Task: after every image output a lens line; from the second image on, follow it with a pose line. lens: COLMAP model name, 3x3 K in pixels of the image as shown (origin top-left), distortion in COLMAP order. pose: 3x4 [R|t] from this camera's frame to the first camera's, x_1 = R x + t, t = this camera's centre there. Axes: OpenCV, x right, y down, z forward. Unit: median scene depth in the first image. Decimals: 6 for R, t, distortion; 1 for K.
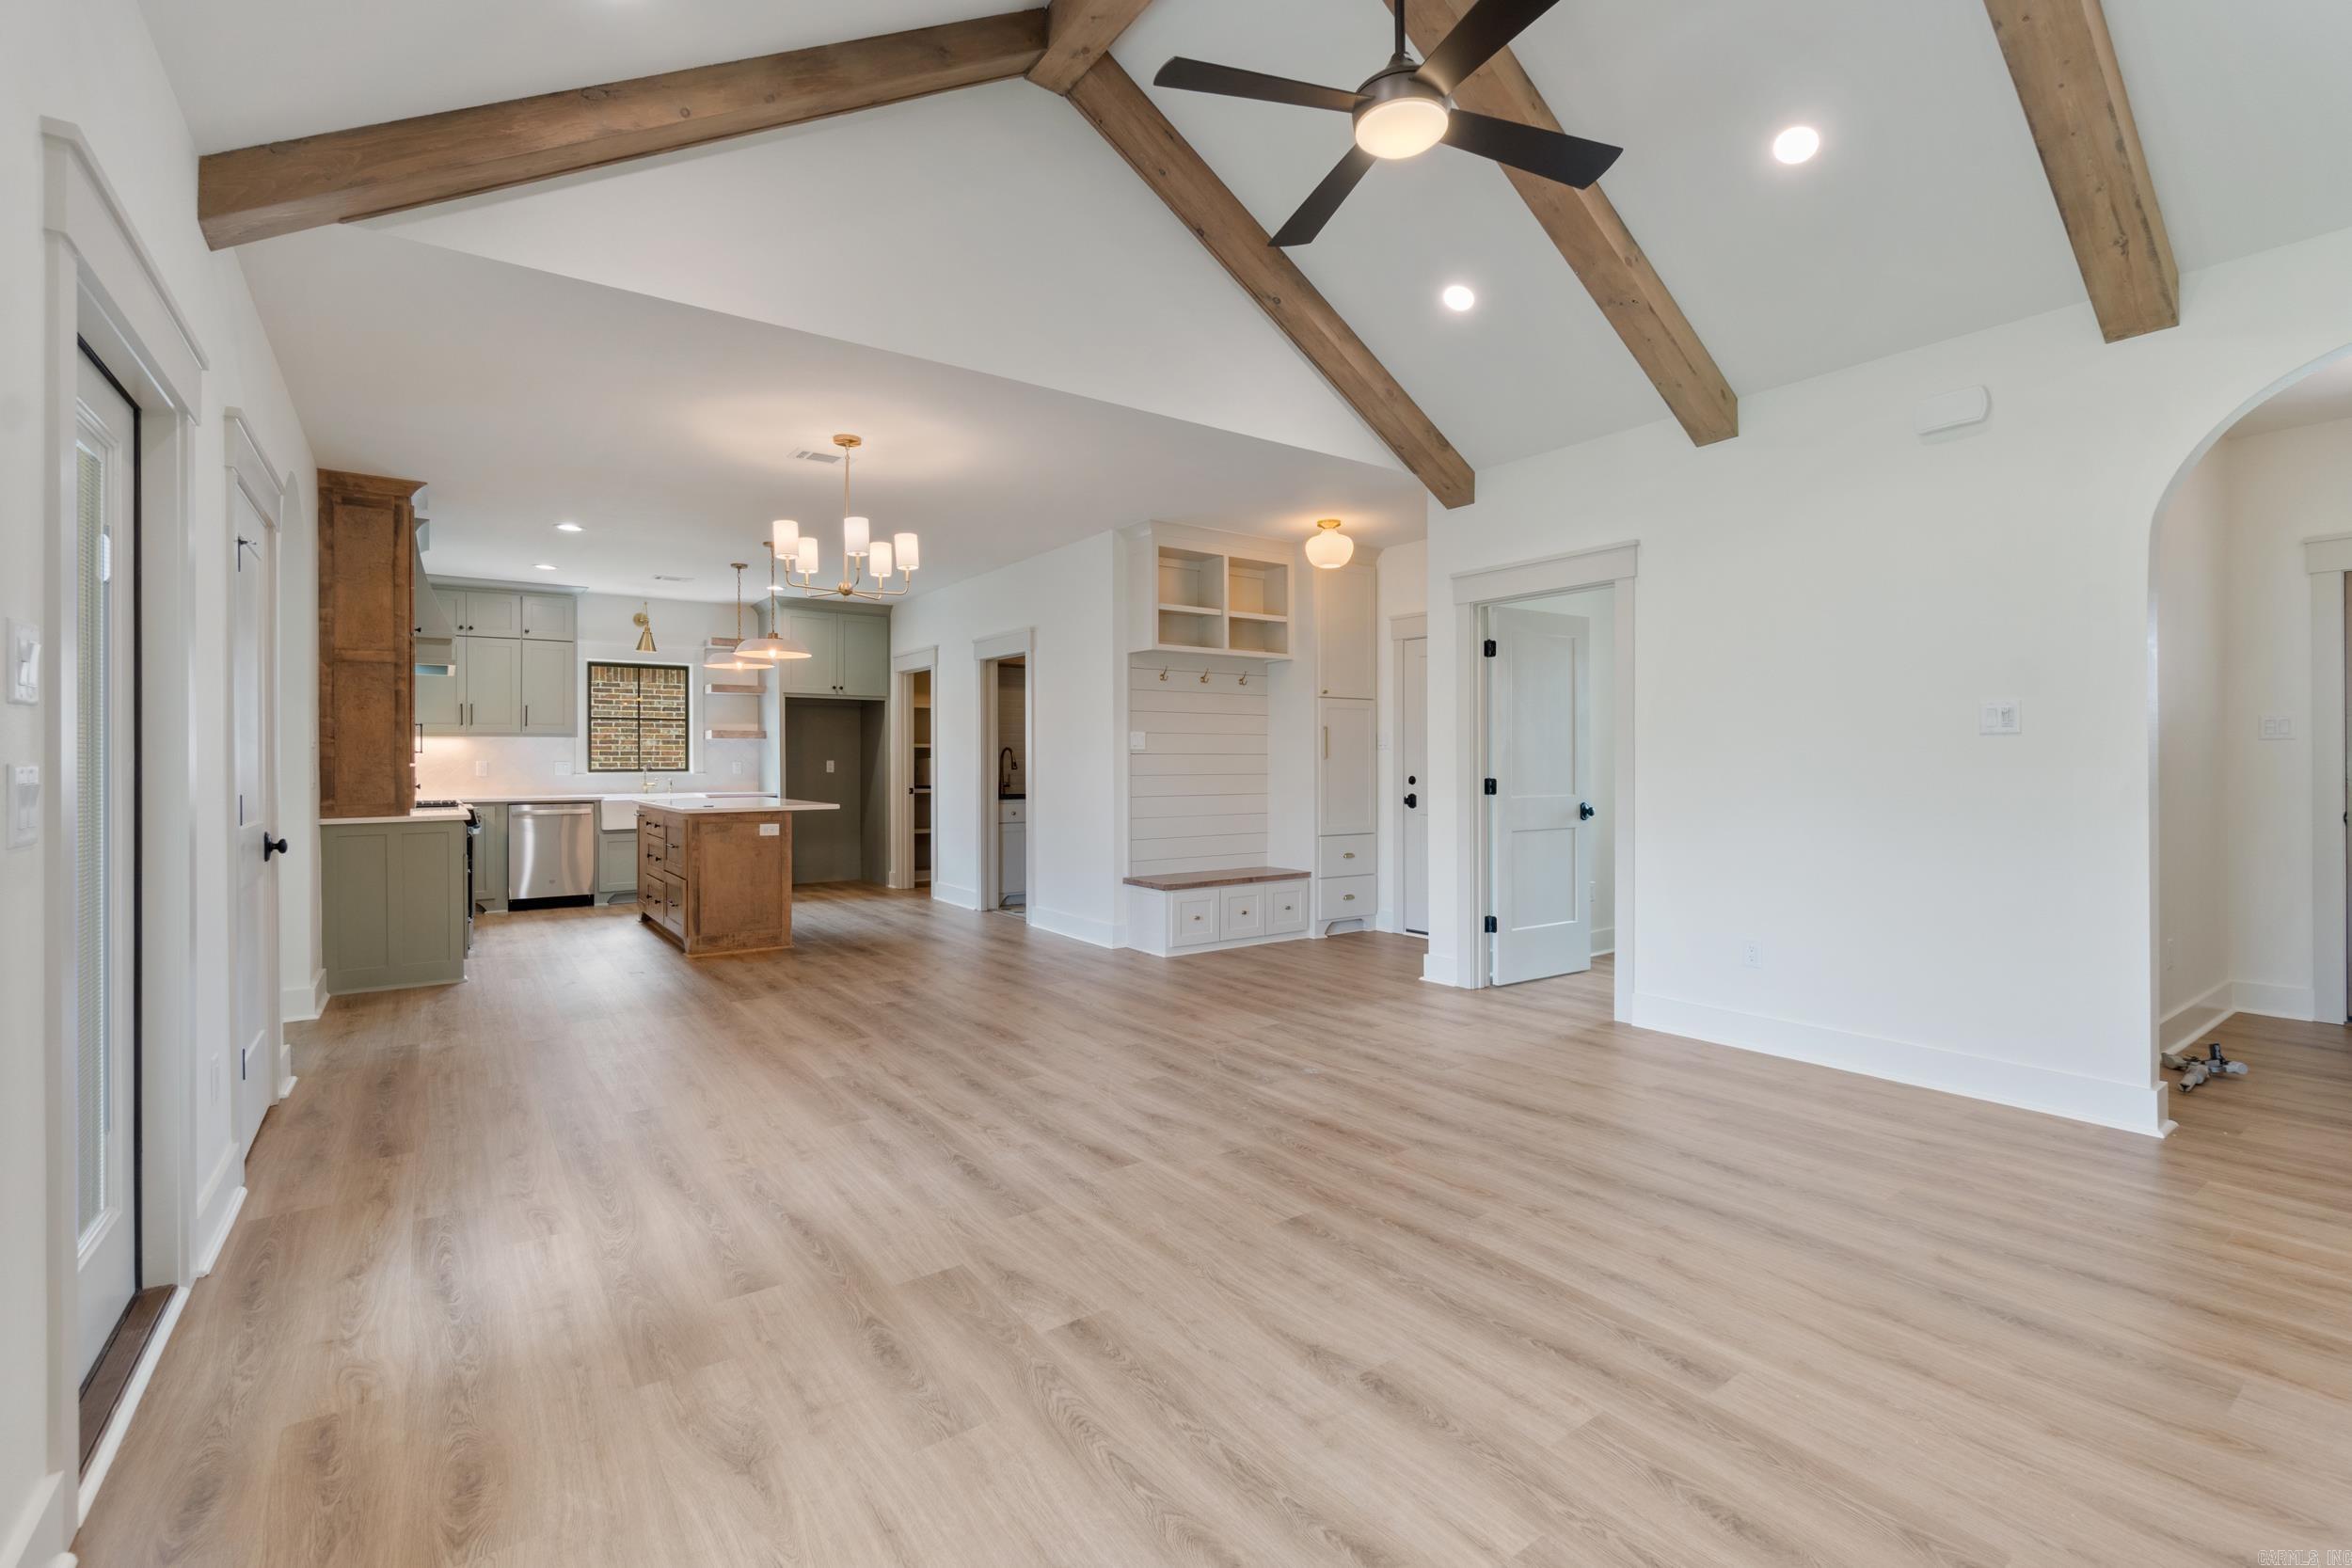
lens RADIAL K [[1021.9, 0, 1169.7], [0, 1021.9, 758.2], [0, 0, 1]] dist [-0.002294, -0.000321]
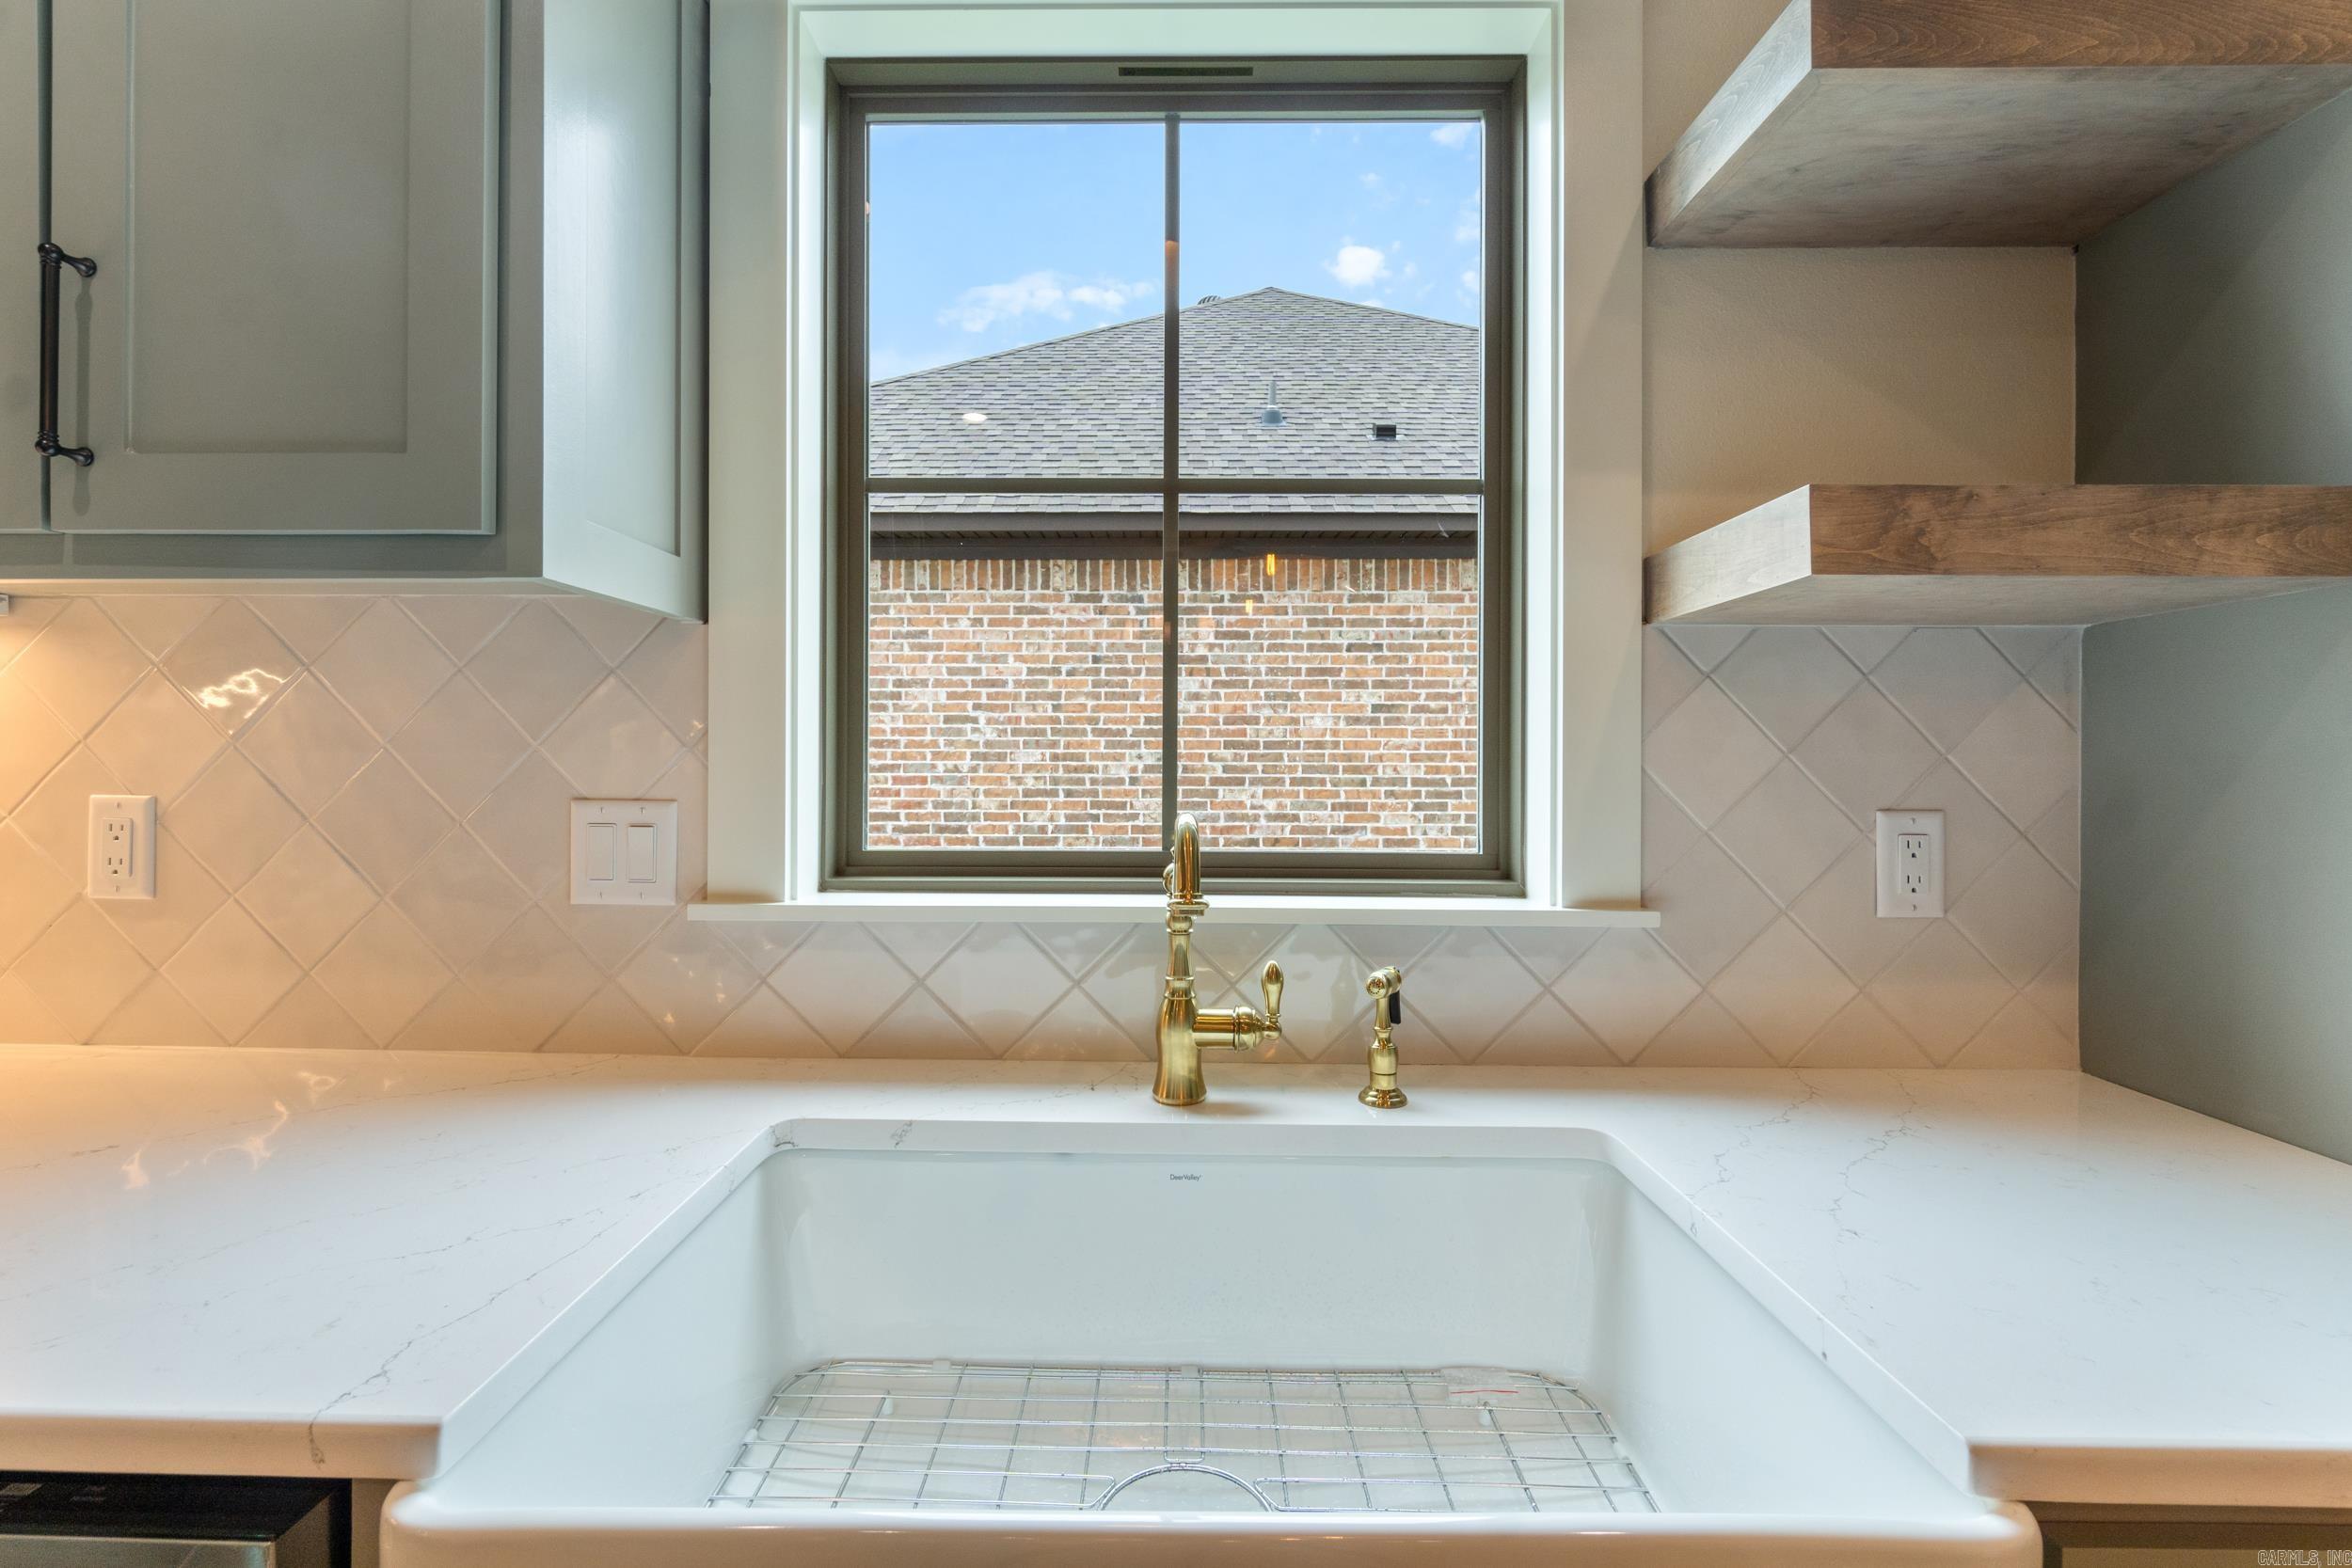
lens RADIAL K [[1026.5, 0, 1161.2], [0, 1026.5, 763.4], [0, 0, 1]] dist [-0.002207, -0.000291]
pose [[0.800258, 0.011473, -0.599546, -0.760014], [-0.005044, 0.999910, 0.012402, -0.005842], [0.599635, -0.006901, 0.800244, 1.542400]]
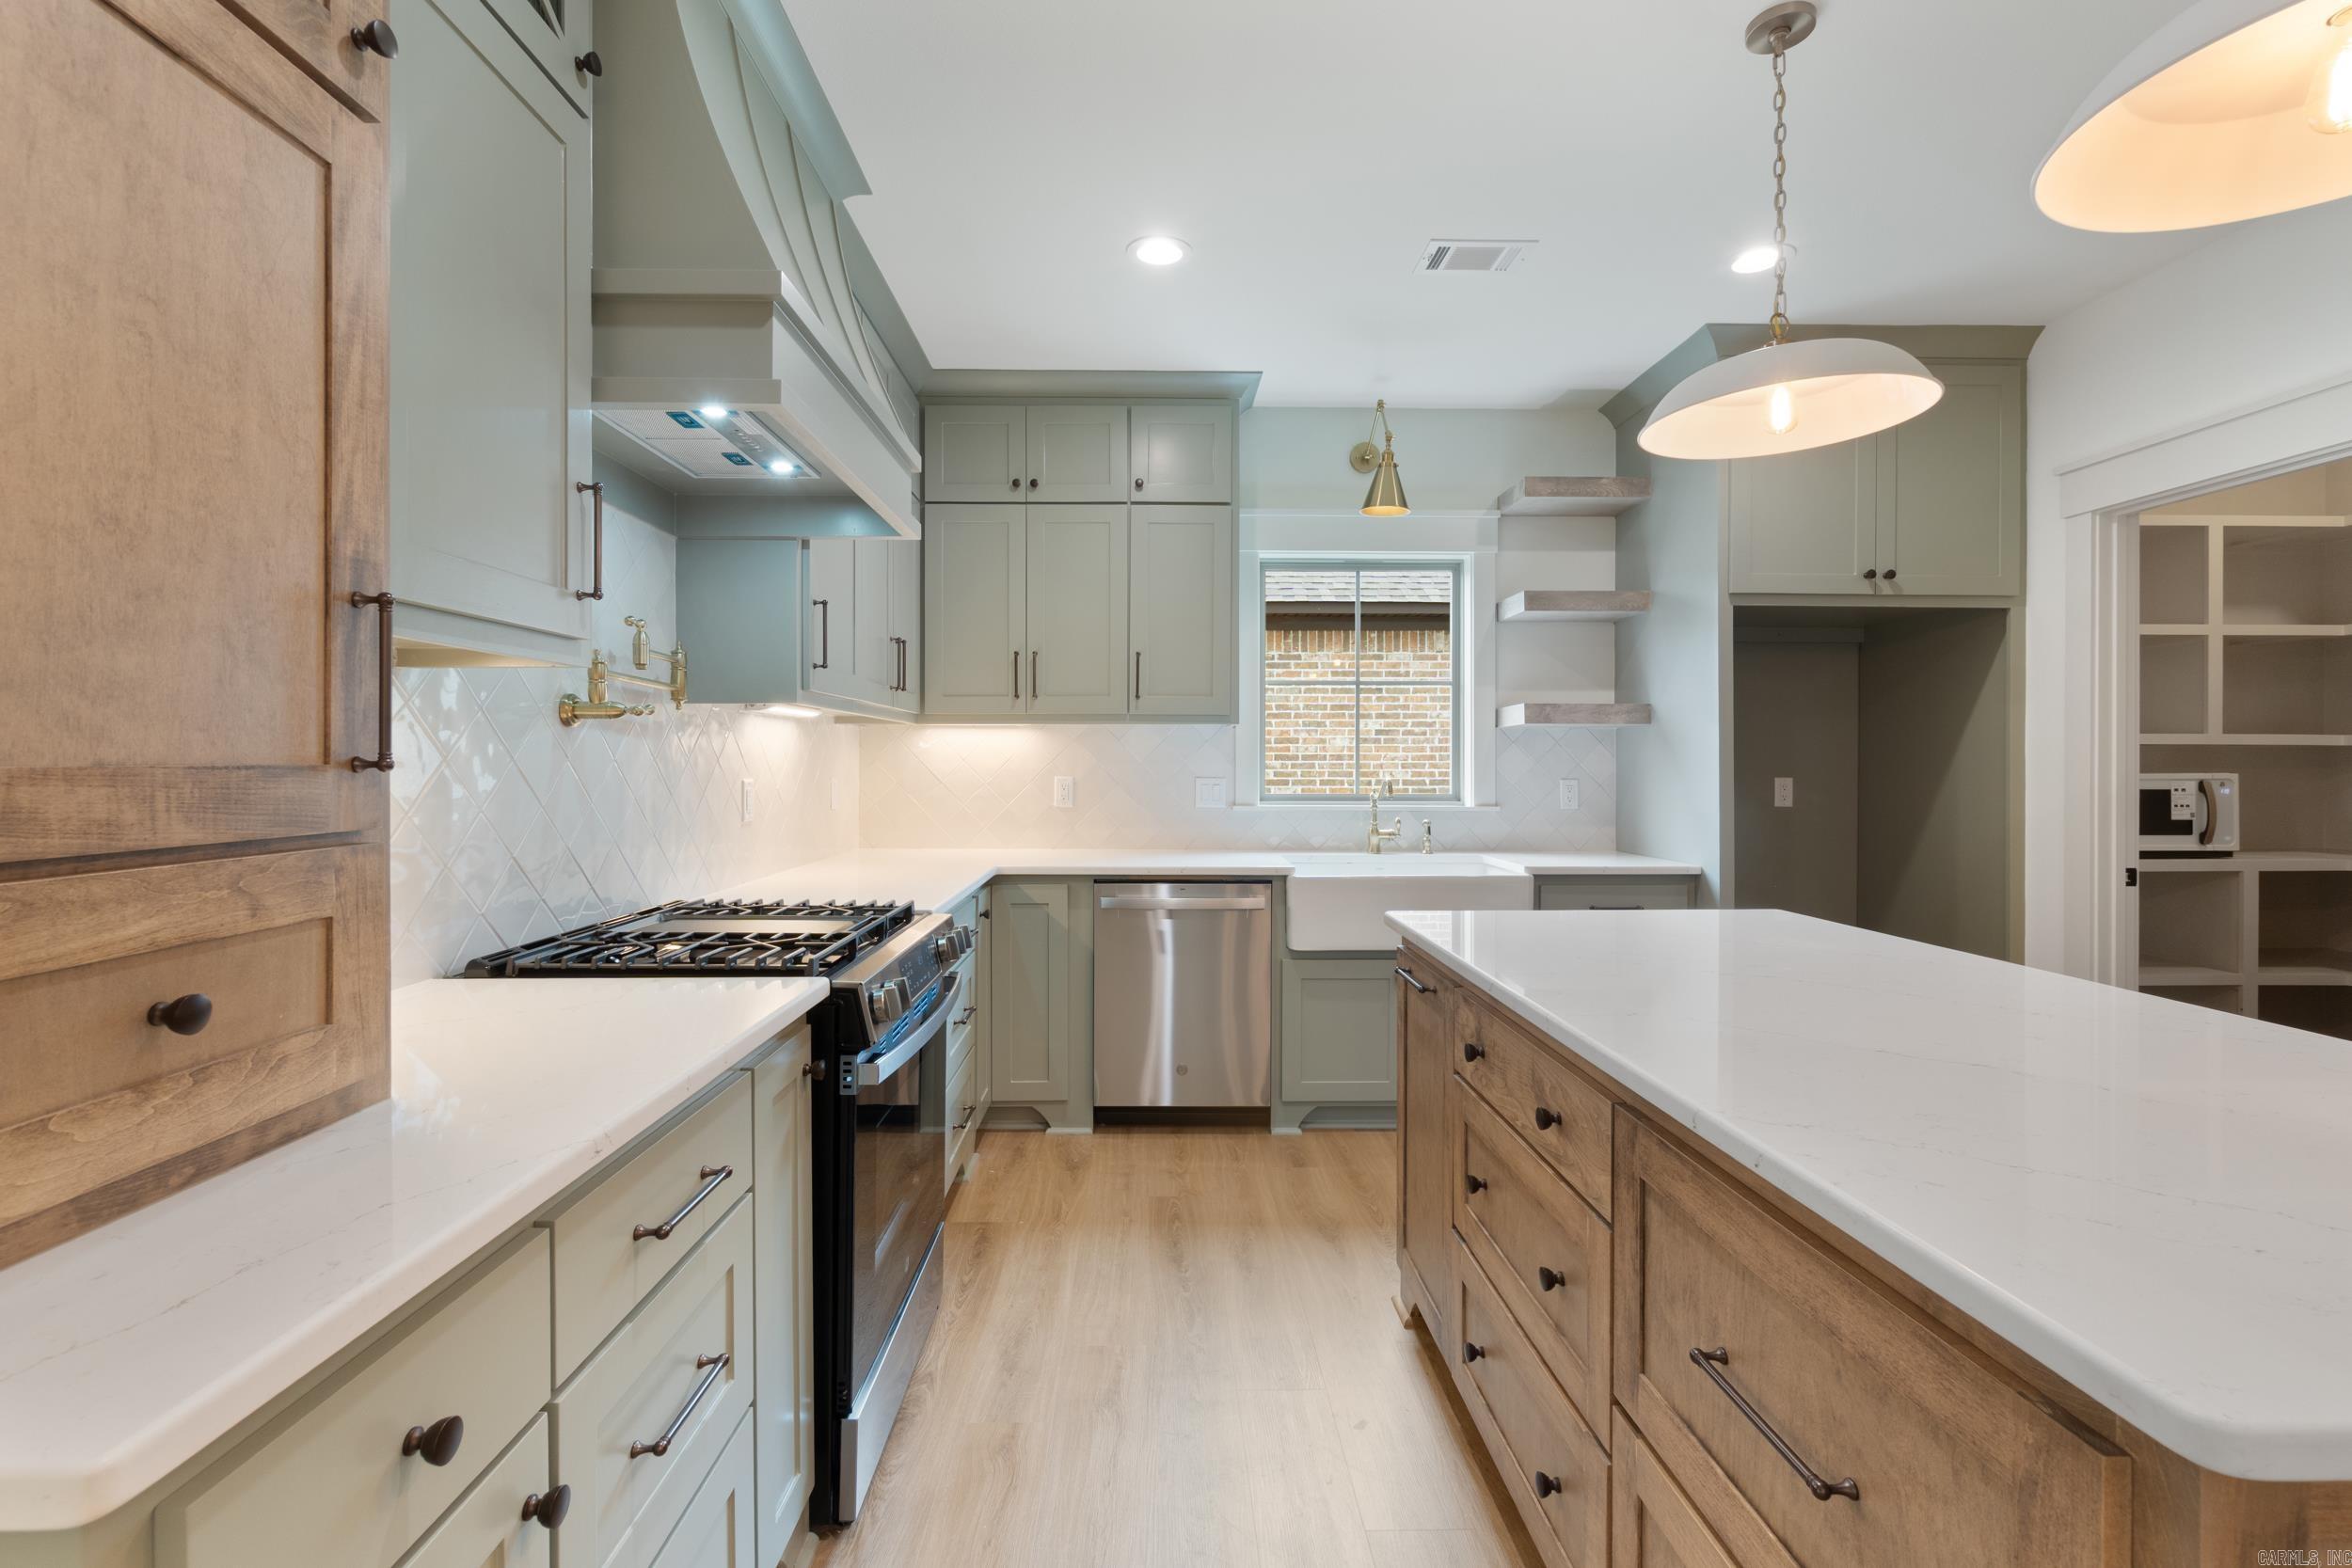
lens RADIAL K [[1023.7, 0, 1171.0], [0, 1023.7, 764.5], [0, 0, 1]] dist [-0.002998, 0.000116]
pose [[0.822343, 0.003996, -0.568979, -0.573270], [-0.002146, 0.999990, 0.003922, -0.007531], [0.568989, -0.002004, 0.822343, 1.008960]]
